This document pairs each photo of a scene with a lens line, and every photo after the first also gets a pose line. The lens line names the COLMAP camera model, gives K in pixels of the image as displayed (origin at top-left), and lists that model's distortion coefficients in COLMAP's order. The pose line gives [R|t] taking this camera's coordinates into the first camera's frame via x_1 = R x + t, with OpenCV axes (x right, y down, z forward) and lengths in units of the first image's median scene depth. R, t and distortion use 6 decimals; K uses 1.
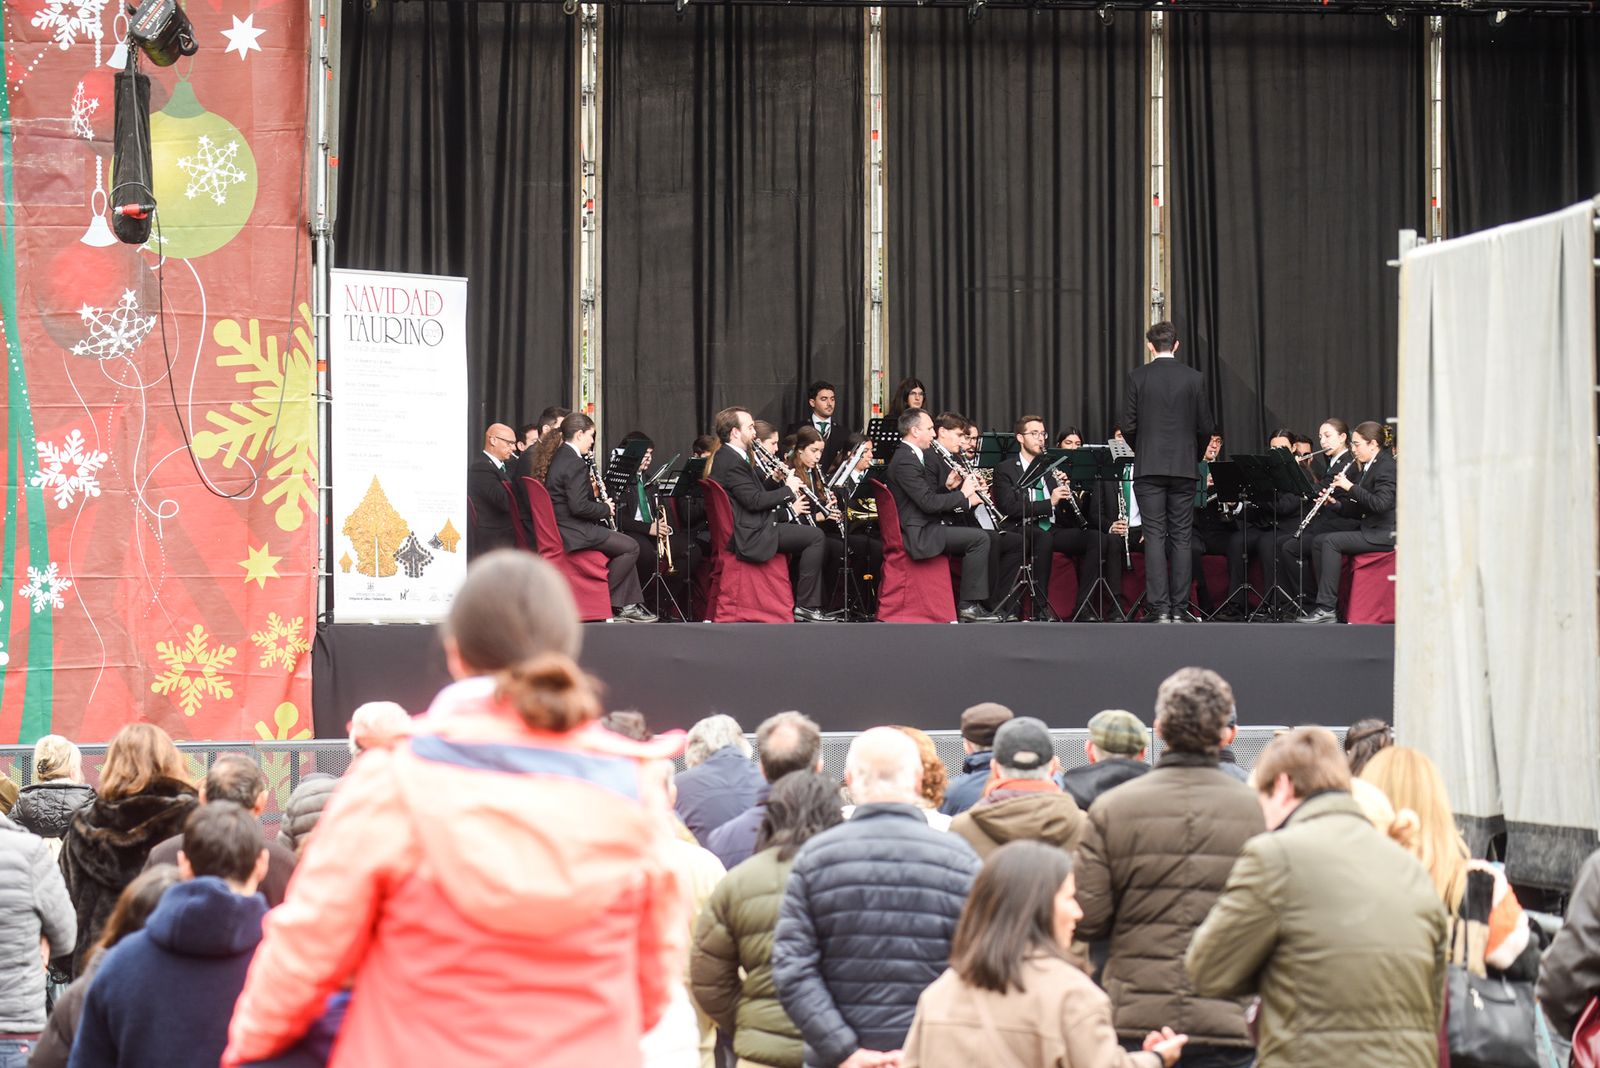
lens RADIAL K [[4524.4, 0, 800.8], [0, 4524.4, 474.6], [0, 0, 1]] dist [0.050941, 1.168633]
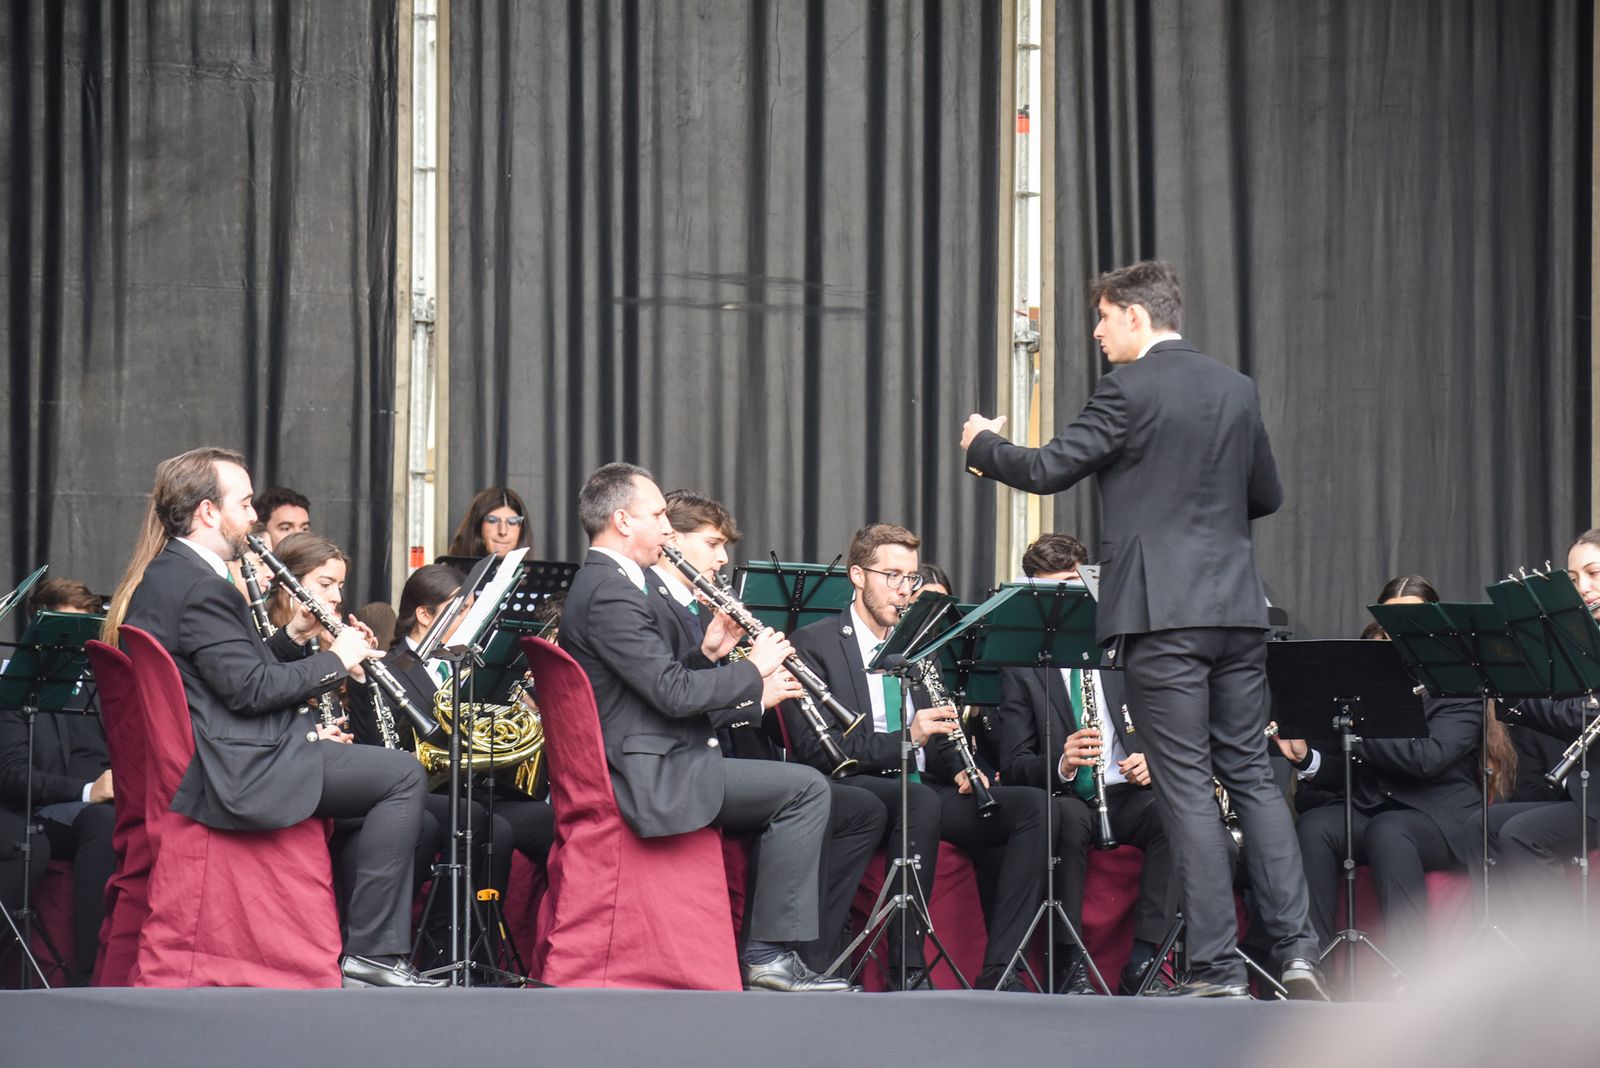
lens RADIAL K [[6270.8, 0, 800.4], [0, 6270.8, 529.4], [0, 0, 1]] dist [0.942099, 2.130155]
pose [[0.990762, 0.017674, 0.134459, -0.030455], [-0.009196, 0.997945, -0.063412, 0.022383], [-0.135304, 0.061590, 0.988888, 0.373508]]
